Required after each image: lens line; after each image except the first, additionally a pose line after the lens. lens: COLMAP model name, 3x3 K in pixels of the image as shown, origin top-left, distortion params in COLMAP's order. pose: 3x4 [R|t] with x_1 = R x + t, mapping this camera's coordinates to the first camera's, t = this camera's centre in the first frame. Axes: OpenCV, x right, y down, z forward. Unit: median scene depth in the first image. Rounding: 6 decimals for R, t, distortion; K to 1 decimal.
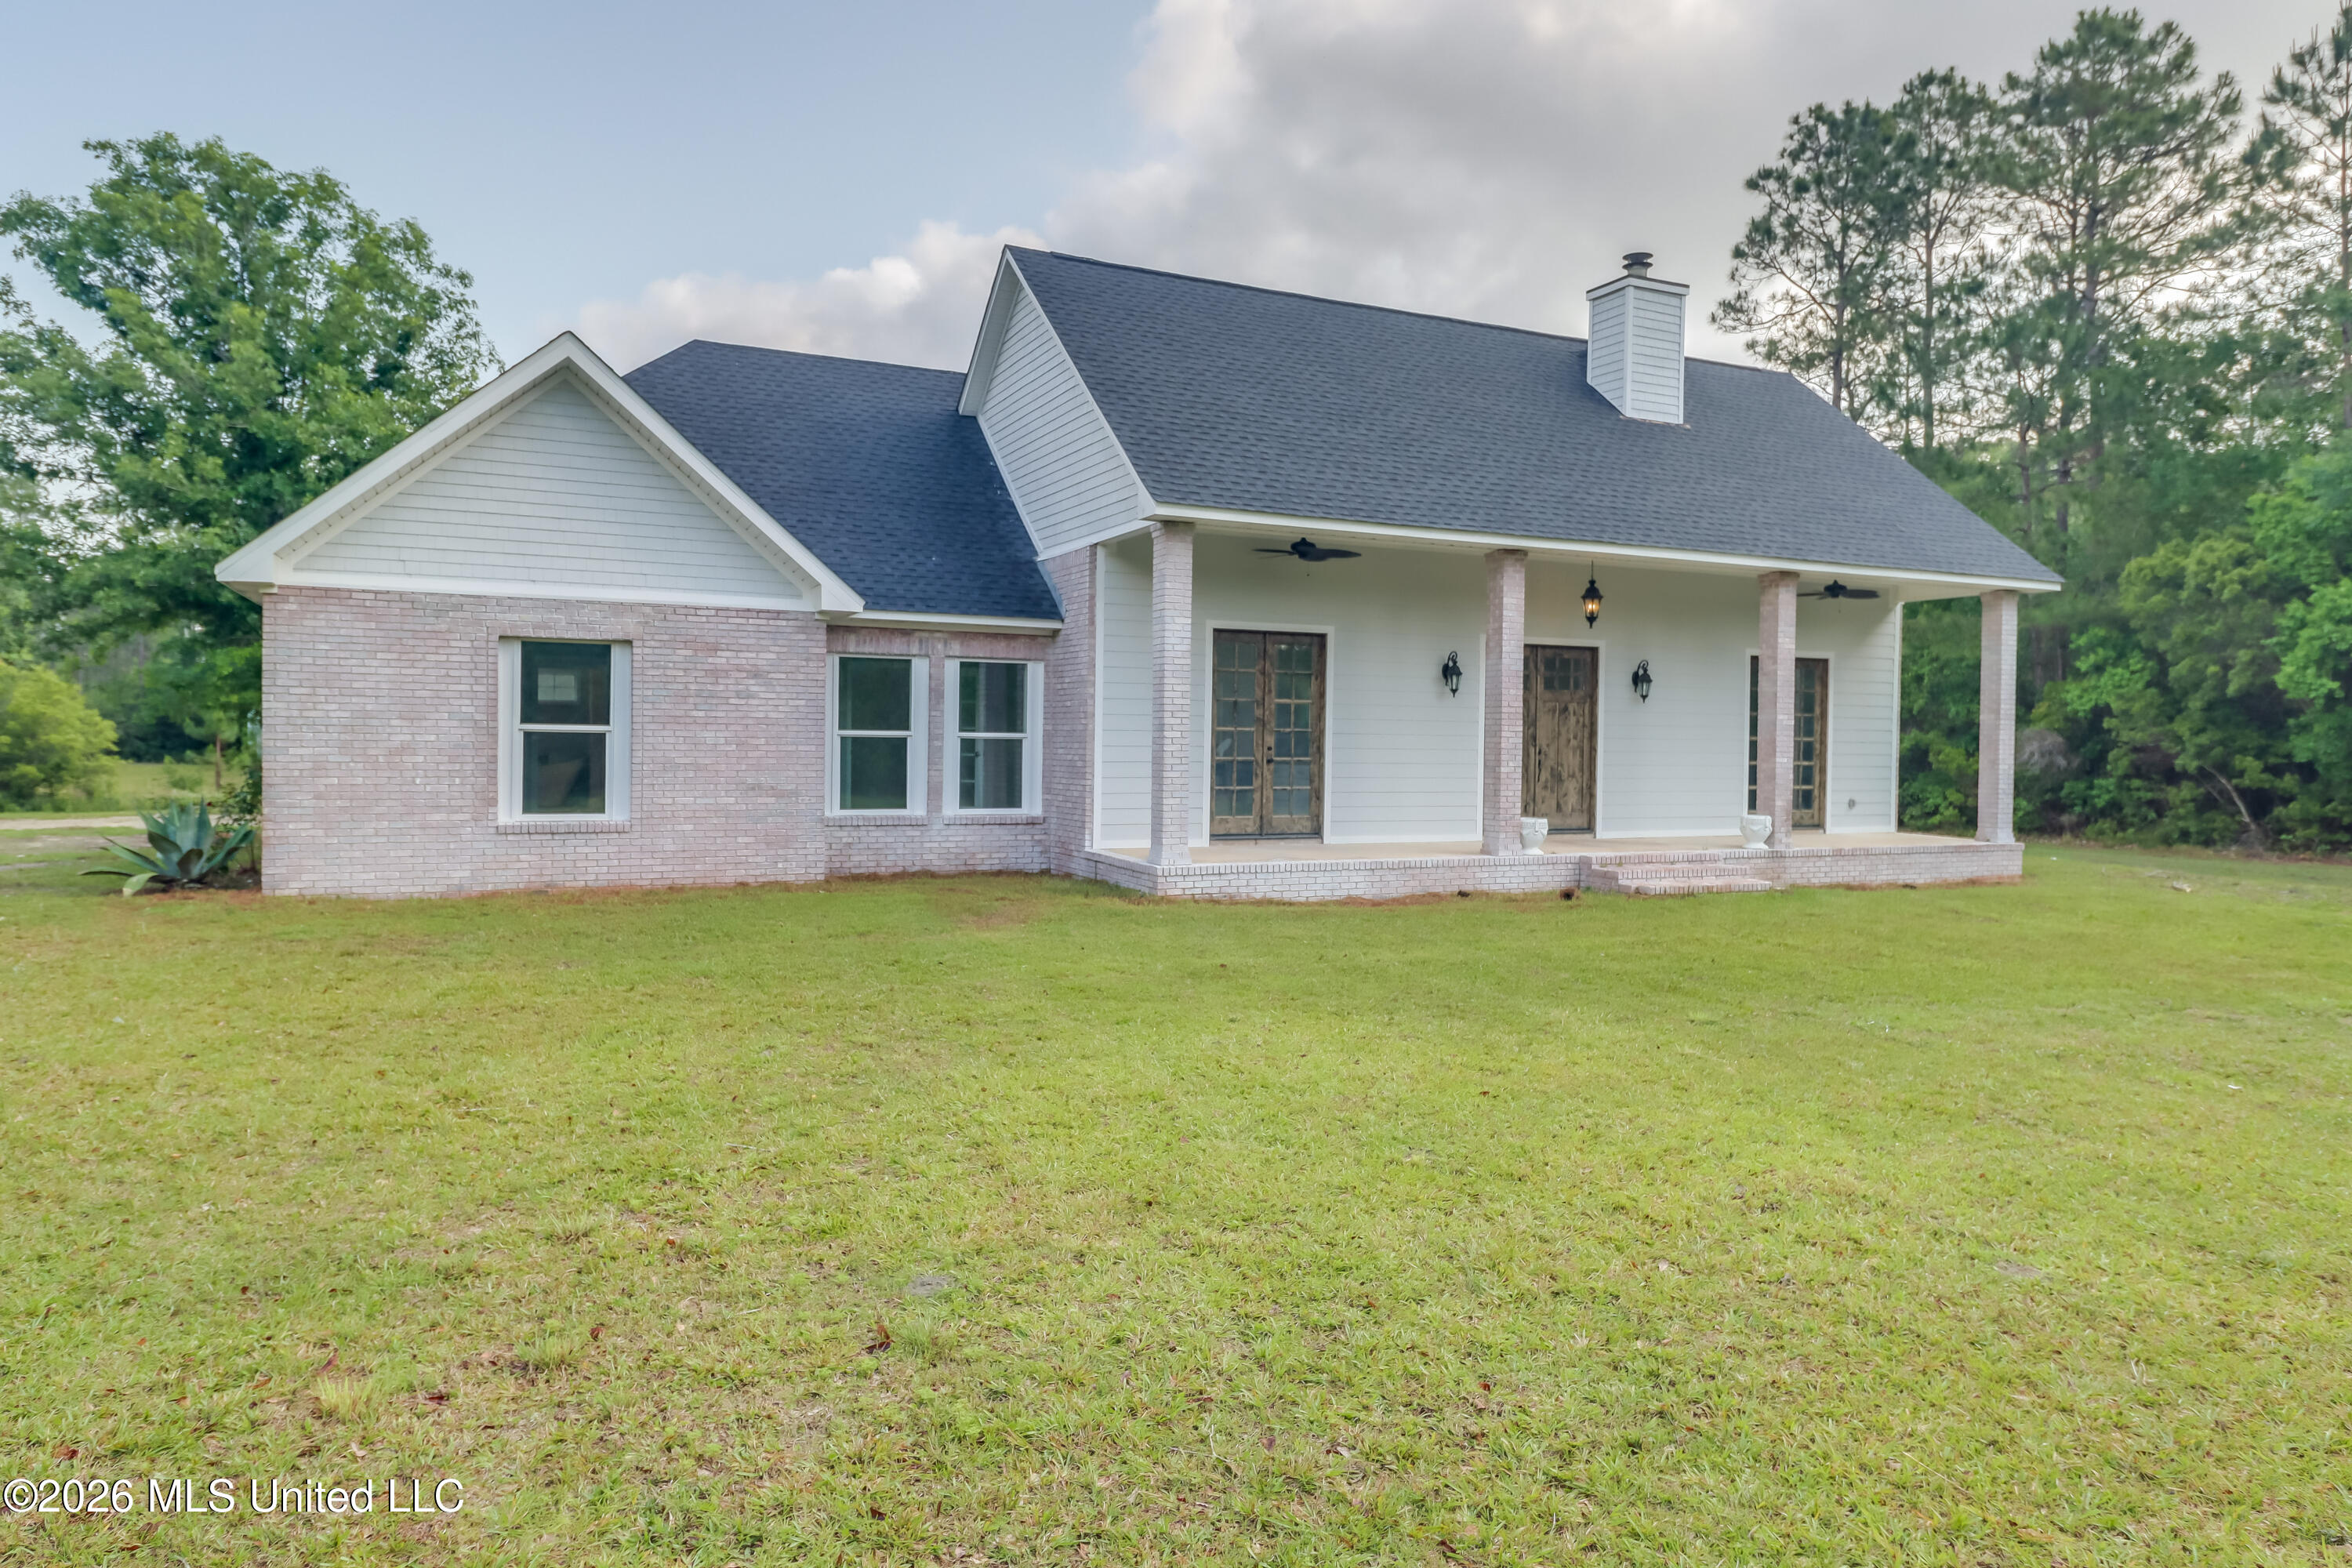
lens RADIAL K [[1355.2, 0, 1176.1], [0, 1355.2, 846.1], [0, 0, 1]] dist [0.001138, -0.001915]
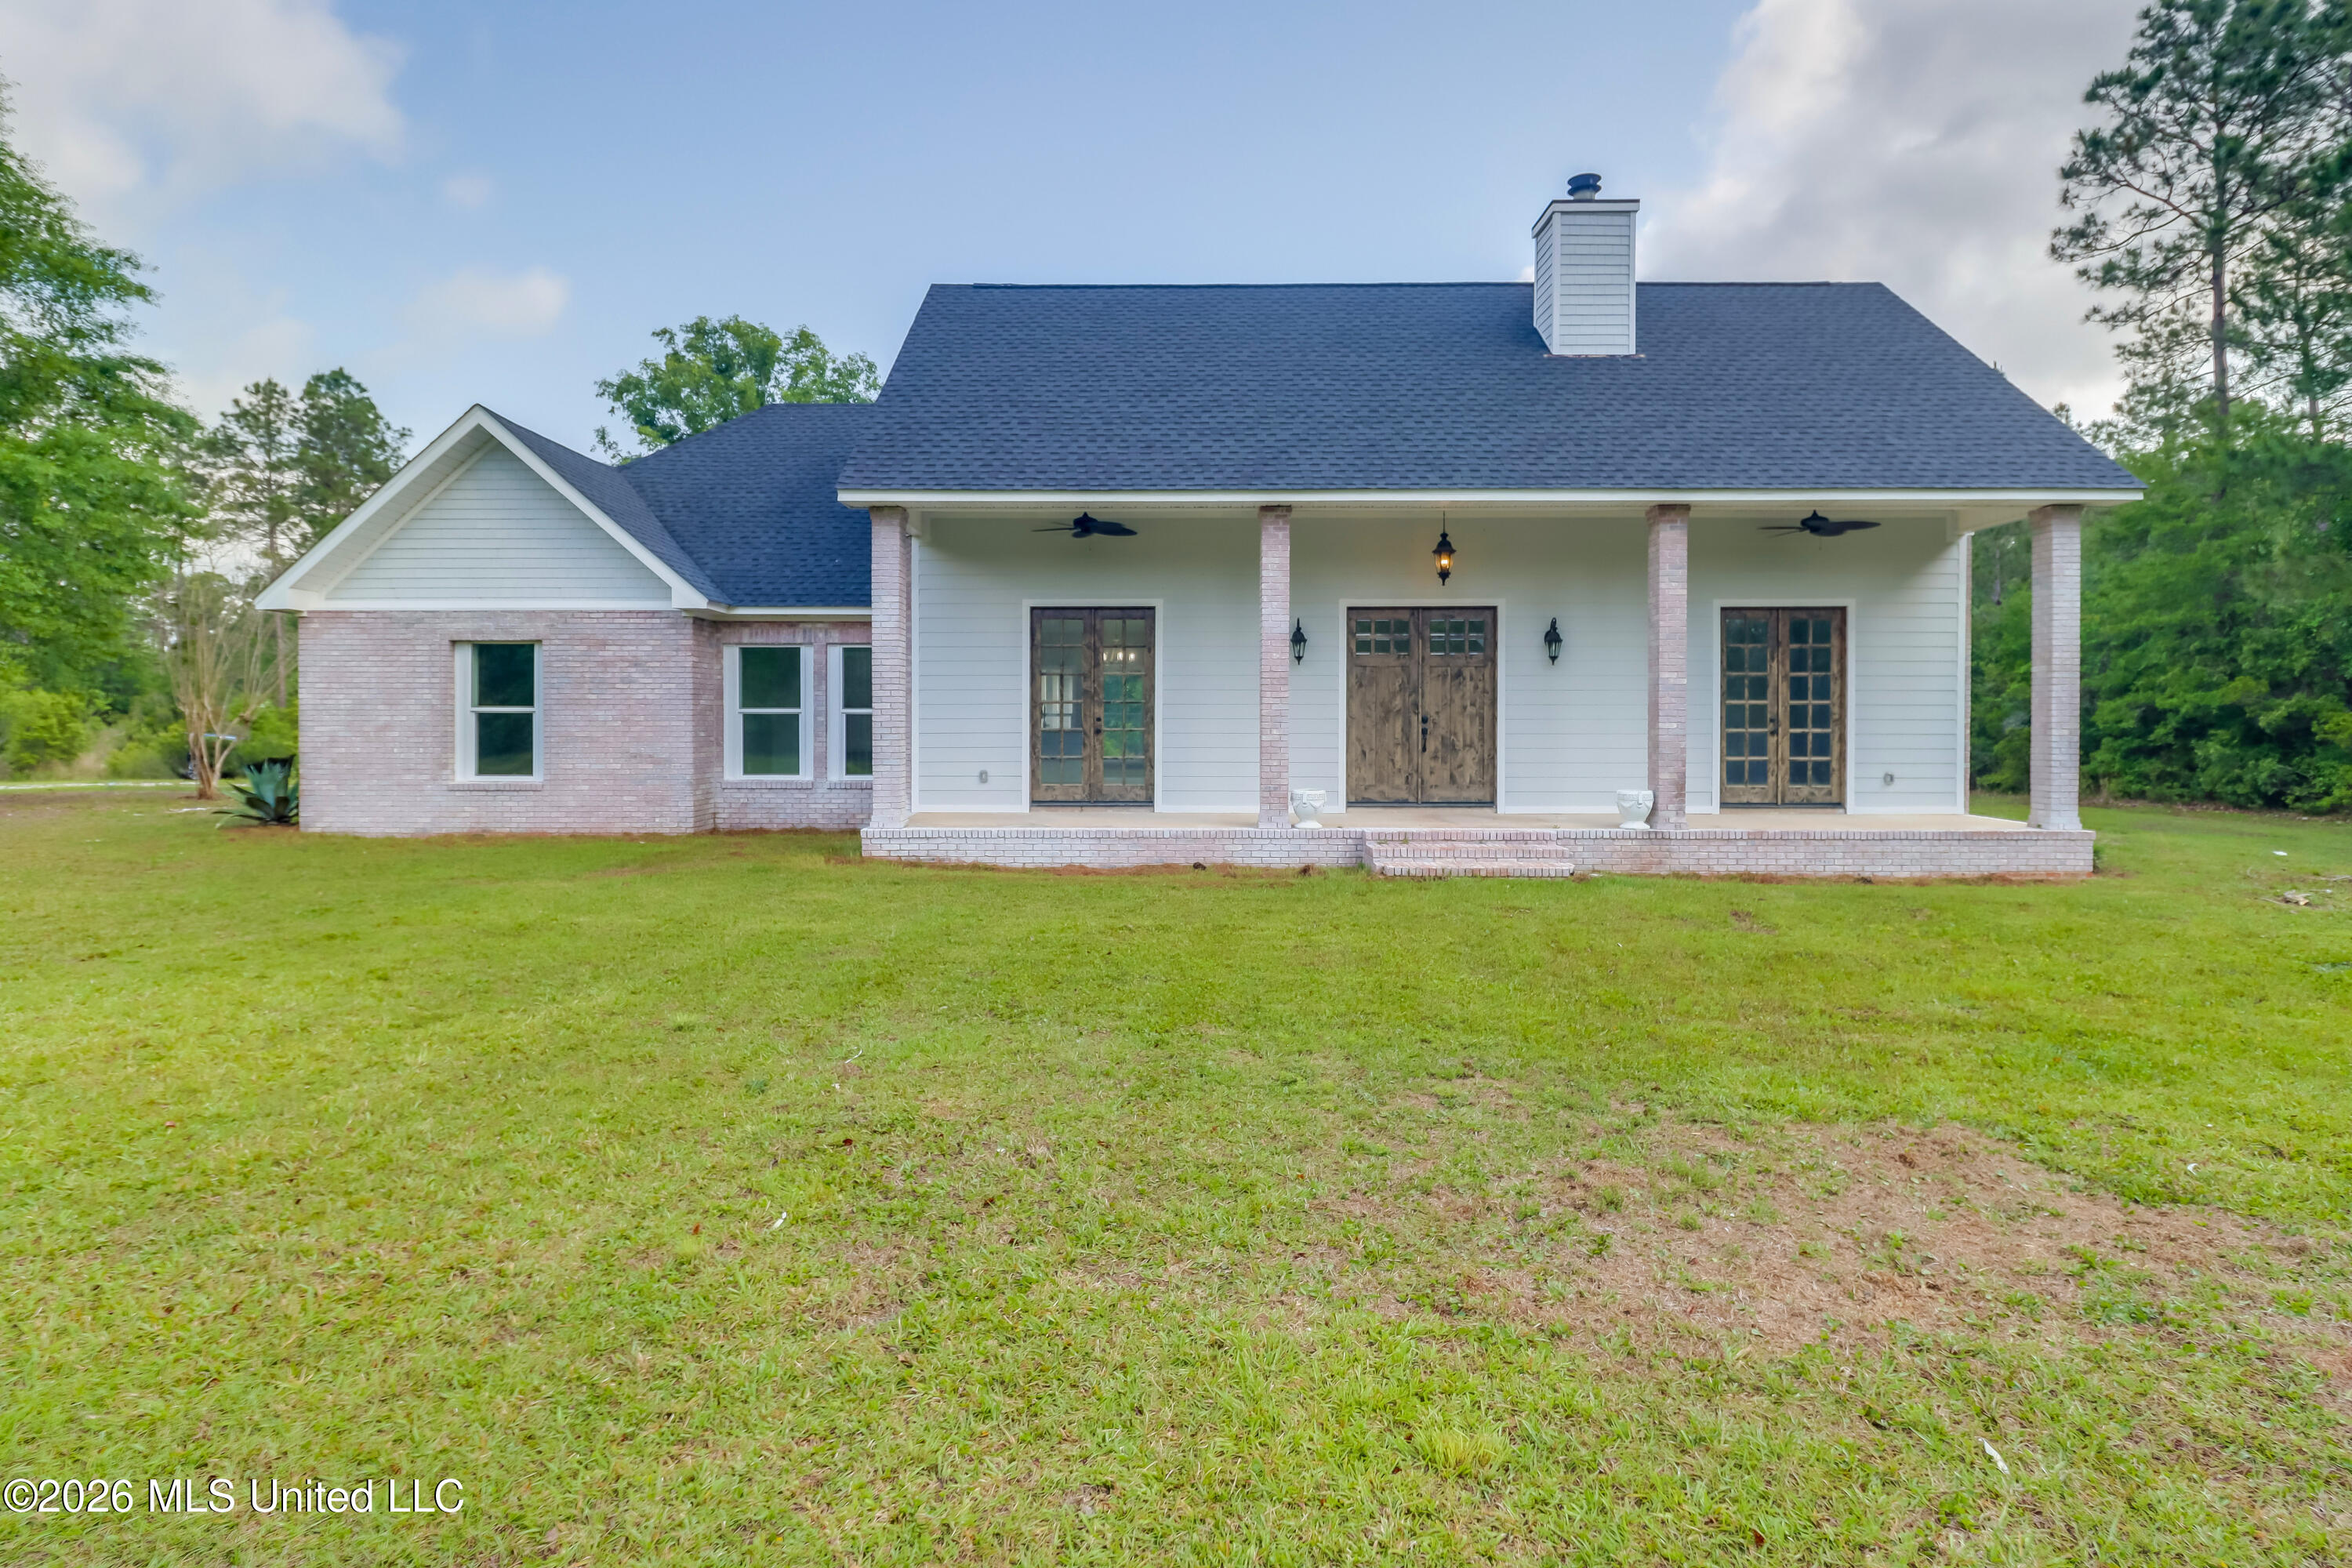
lens RADIAL K [[1112.6, 0, 1128.1], [0, 1112.6, 789.5], [0, 0, 1]] dist [-0.000313, -0.009406]
pose [[0.910448, 0.012848, -0.413424, 0.444269], [-0.020588, 0.999686, -0.014271, -0.006562], [0.413110, 0.021504, 0.910427, 0.233257]]
